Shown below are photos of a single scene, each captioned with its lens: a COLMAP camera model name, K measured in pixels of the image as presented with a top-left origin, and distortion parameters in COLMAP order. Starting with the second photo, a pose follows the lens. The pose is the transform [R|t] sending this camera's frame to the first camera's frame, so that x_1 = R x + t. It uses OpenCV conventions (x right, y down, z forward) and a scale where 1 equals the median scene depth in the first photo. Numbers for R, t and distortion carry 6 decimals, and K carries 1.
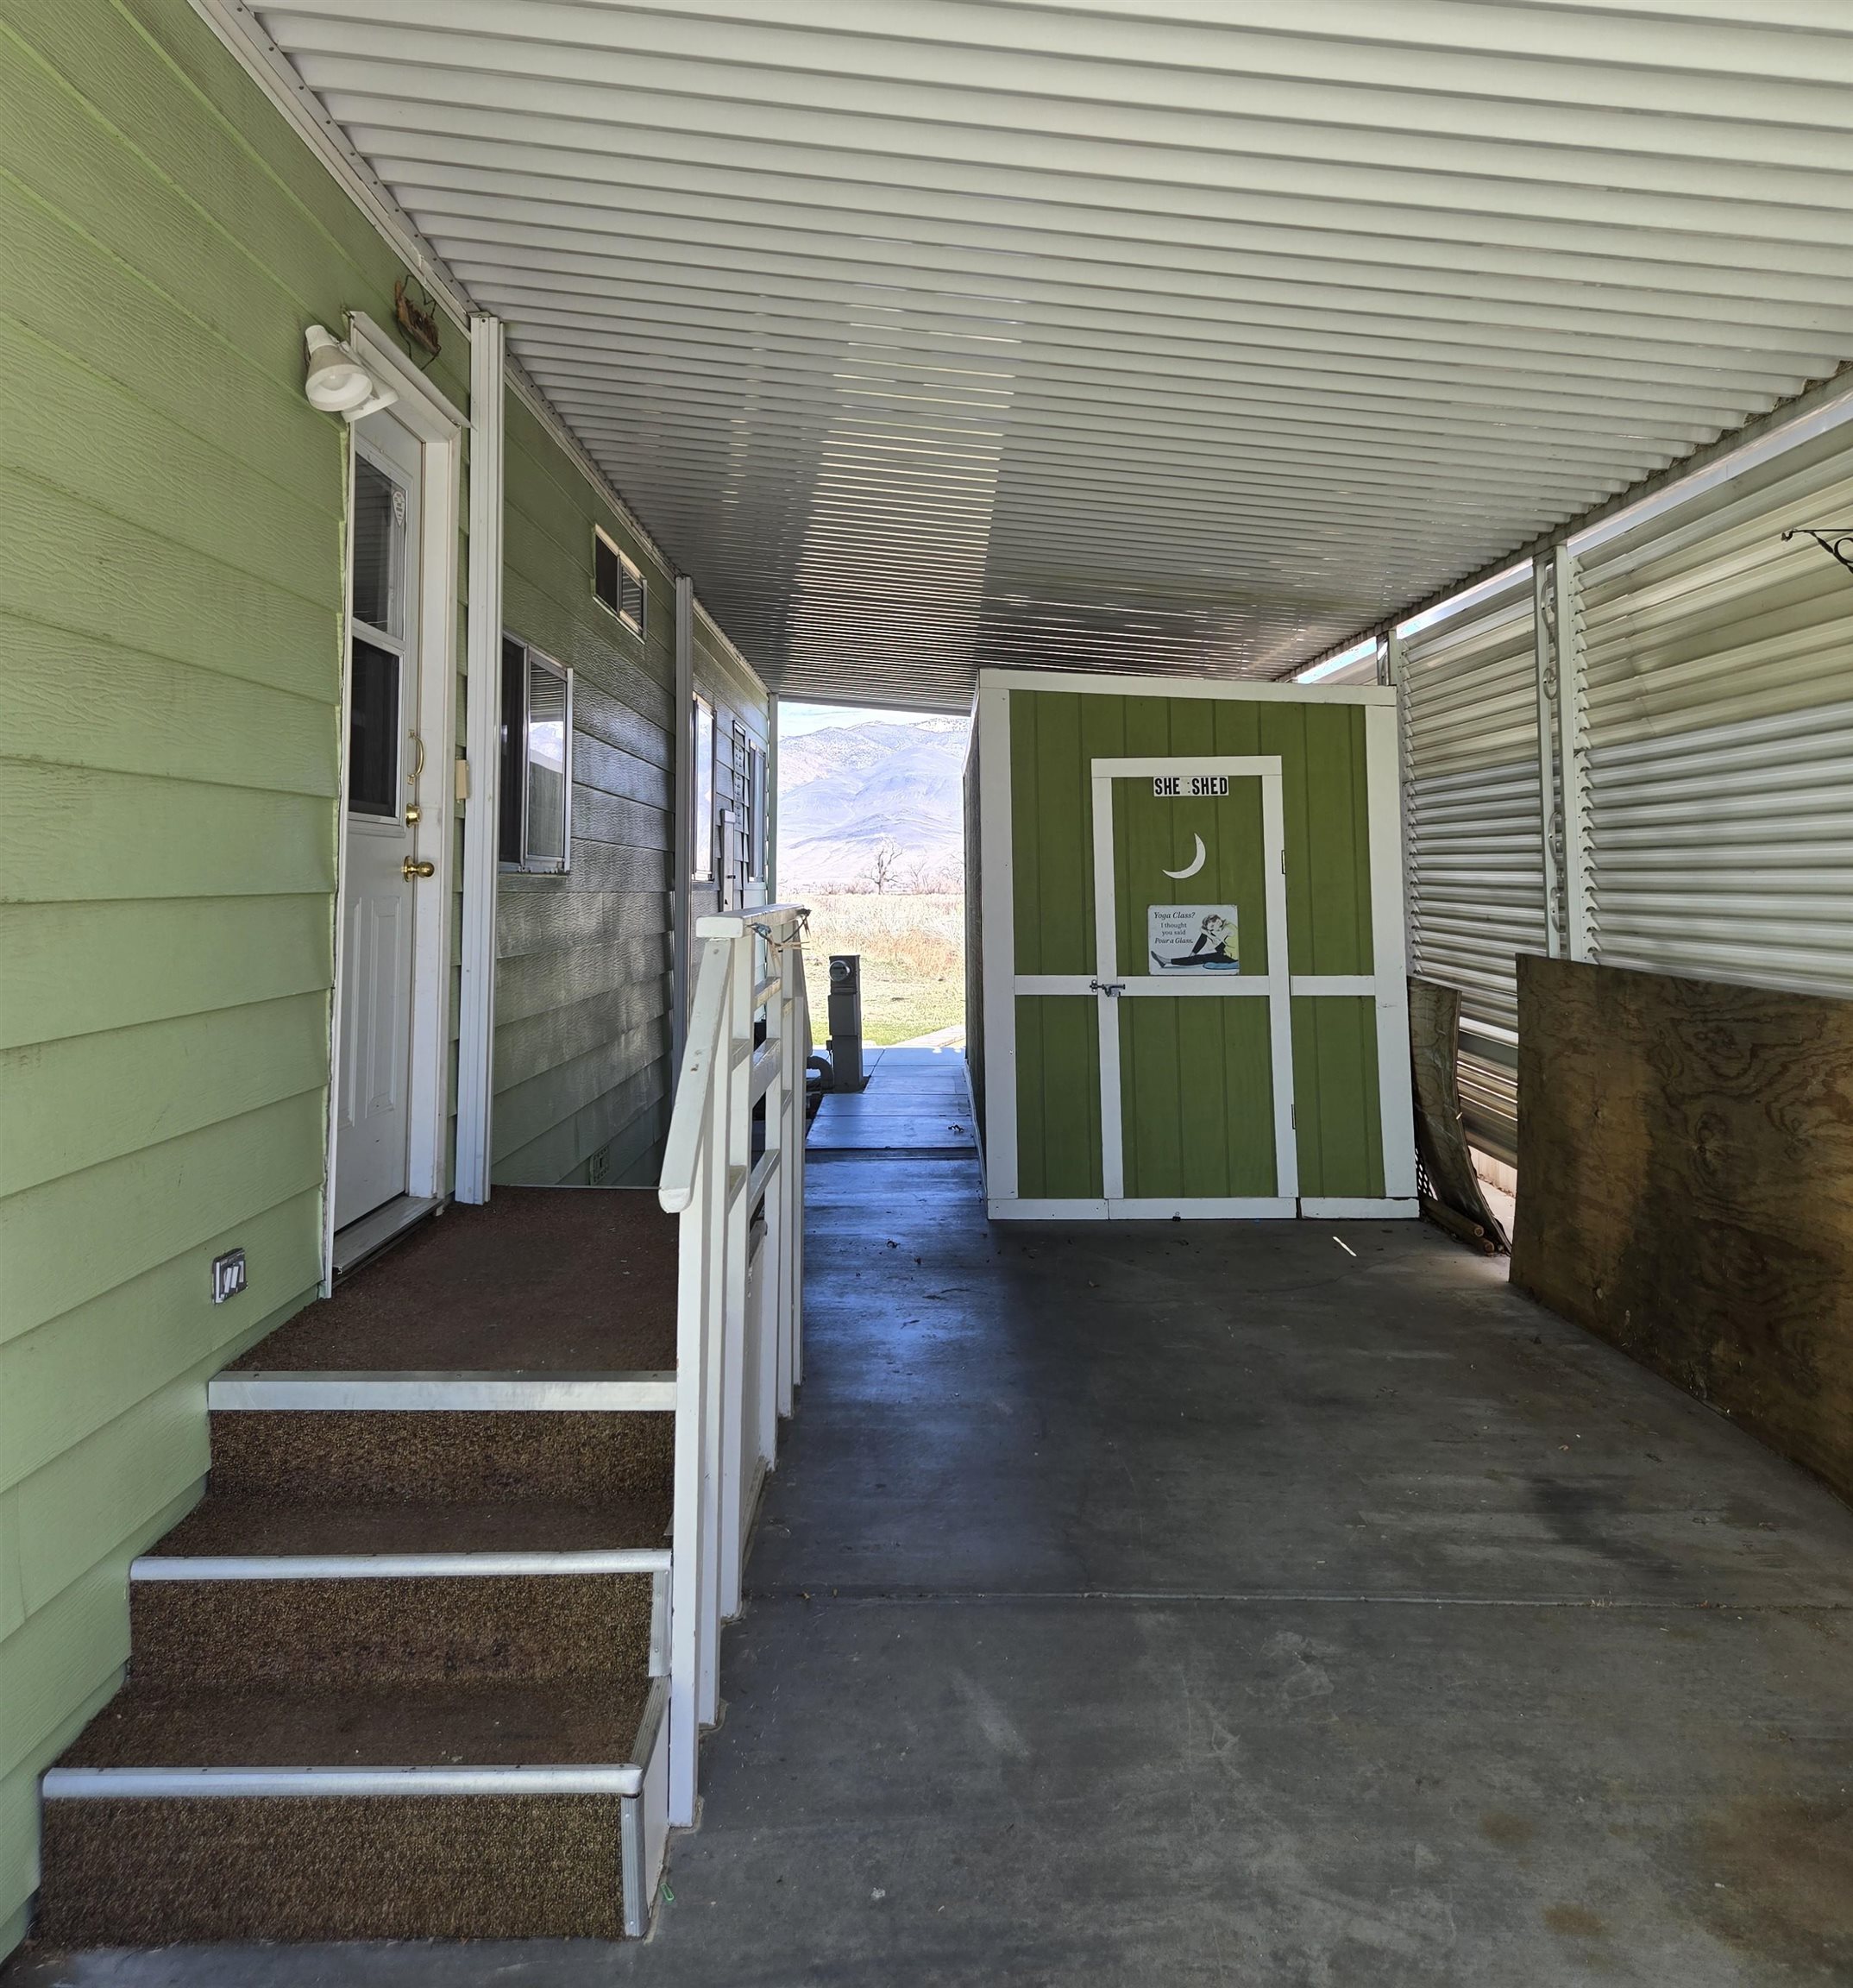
lens RADIAL K [[1681.1, 0, 944.0], [0, 1681.1, 994.6], [0, 0, 1]] dist [-0.065551, -0.004590]
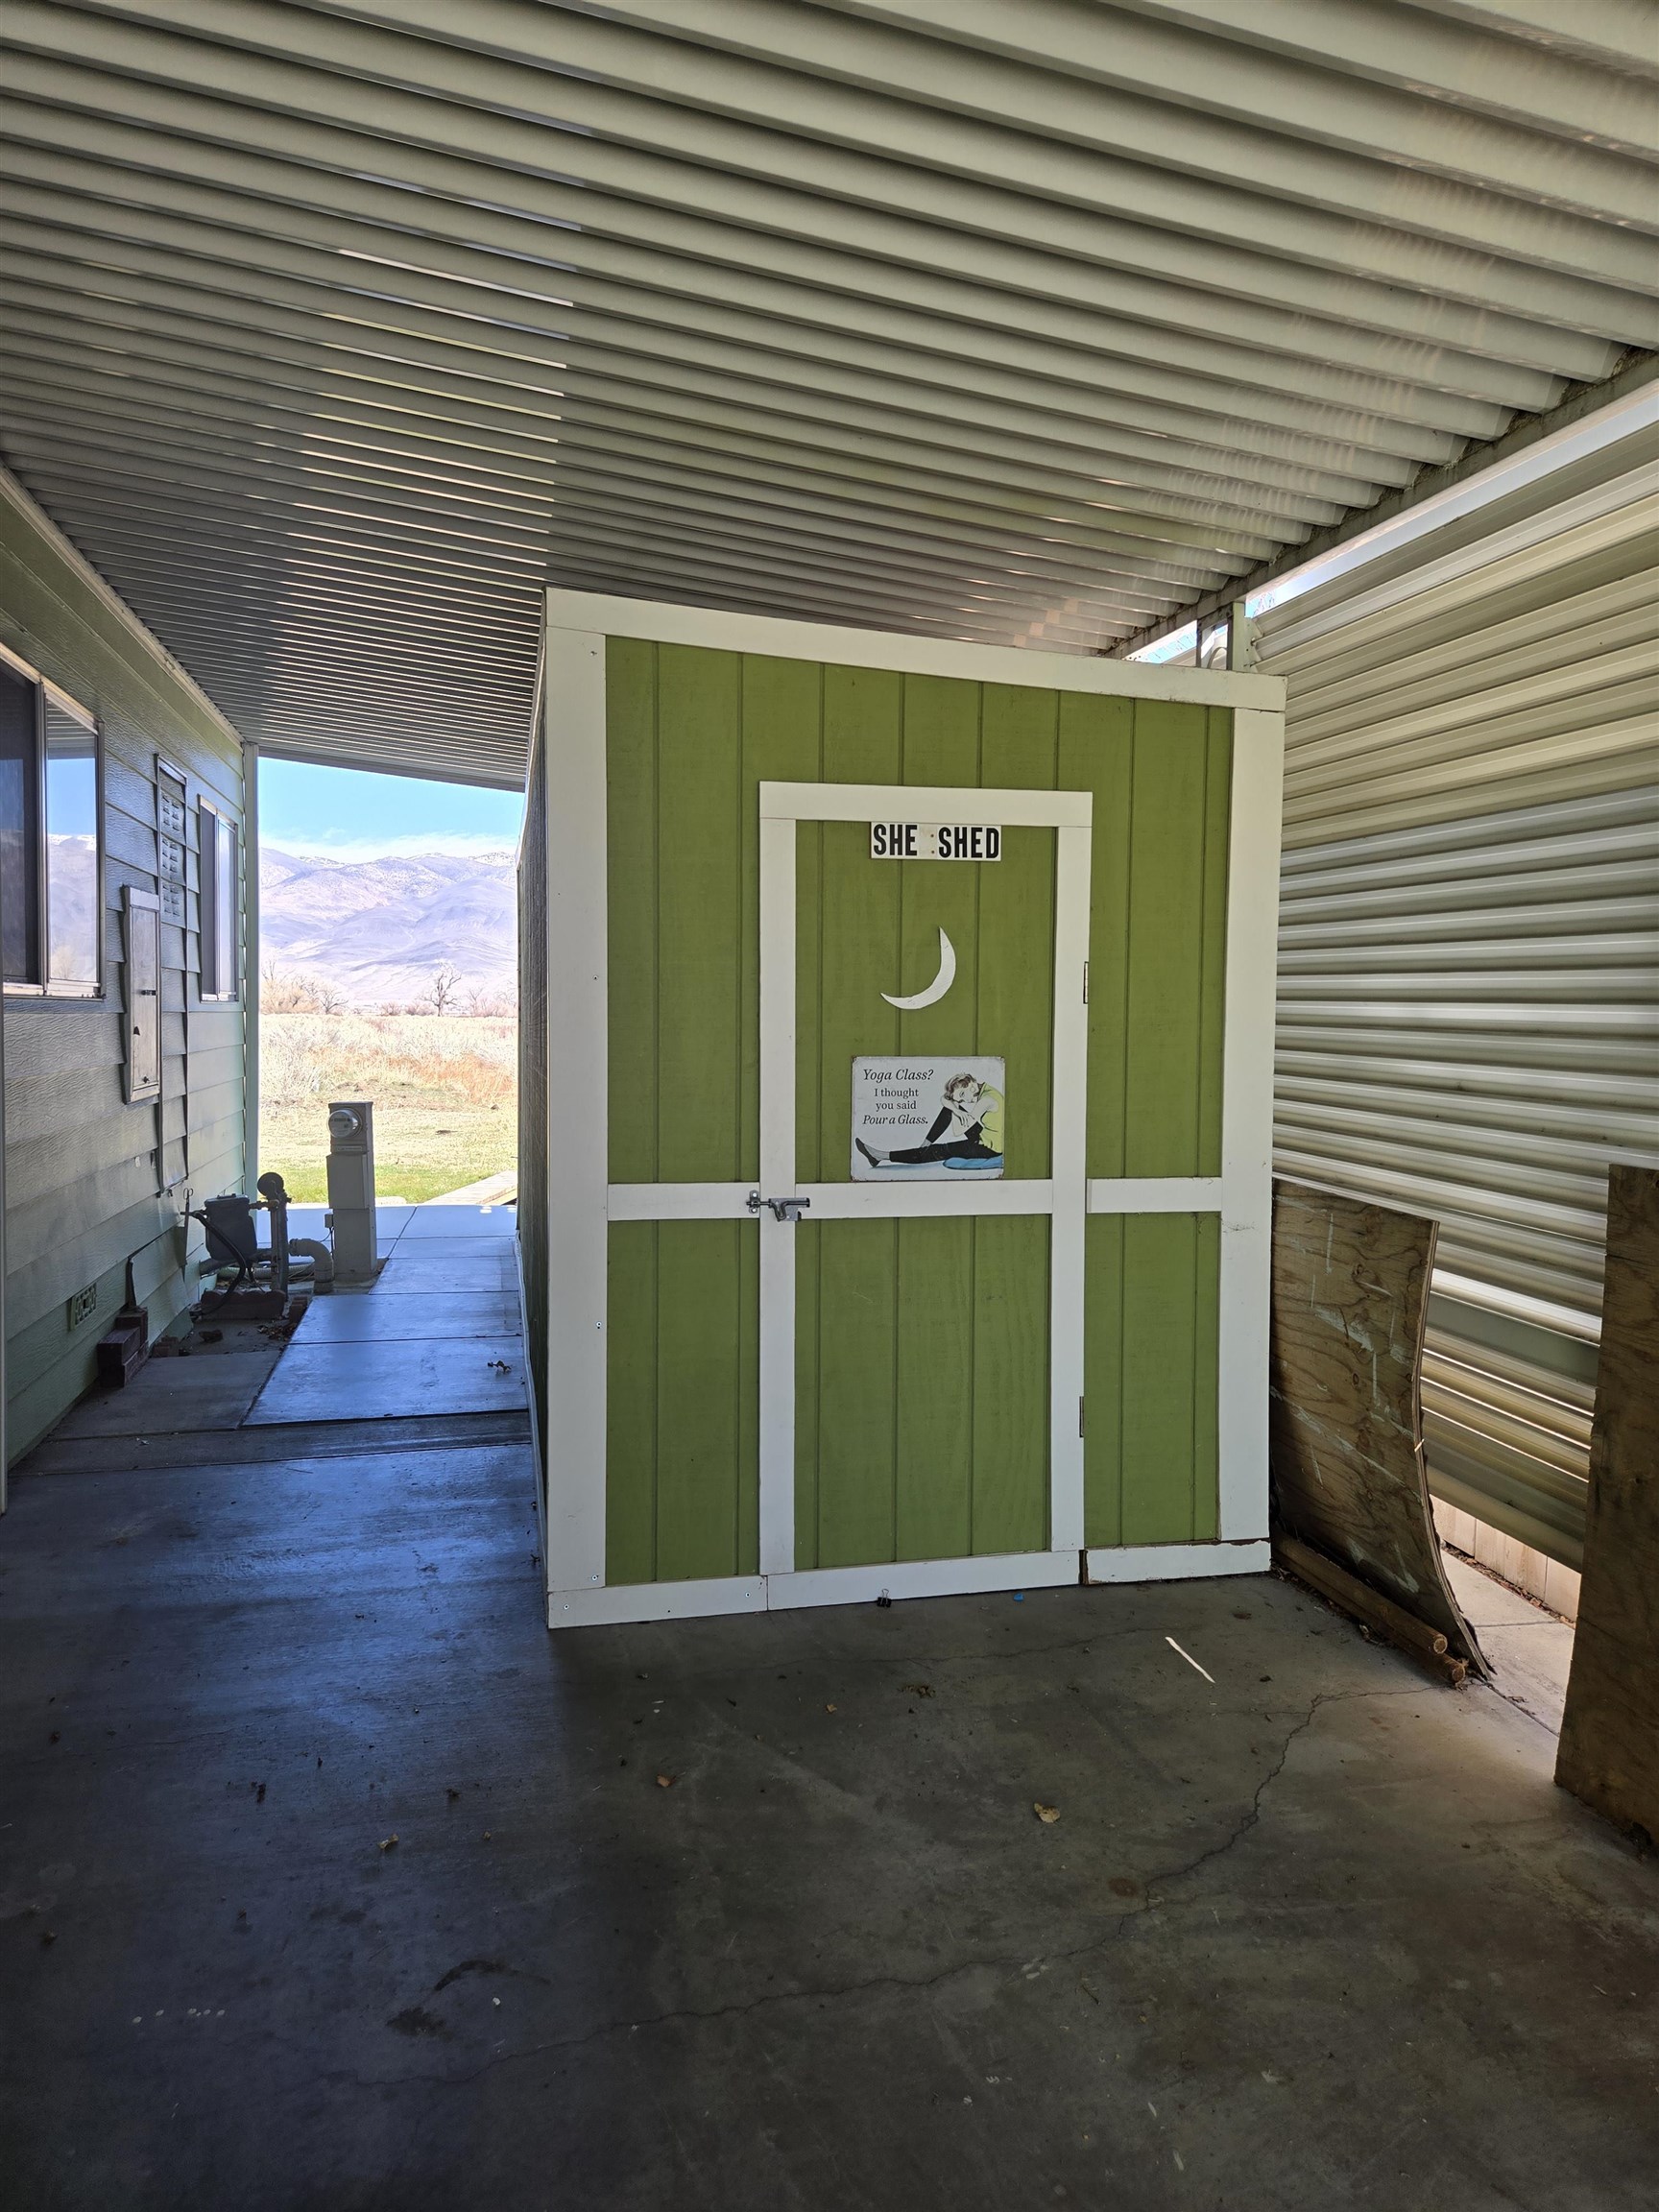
lens RADIAL K [[1470.1, 0, 824.8], [0, 1470.1, 1058.6], [0, 0, 1]] dist [0.063496, -0.044561]
pose [[0.976748, 0.010182, 0.214151, 0.008902], [-0.003139, 0.999444, -0.033203, -0.035621], [-0.214370, 0.031758, 0.976236, 0.520279]]
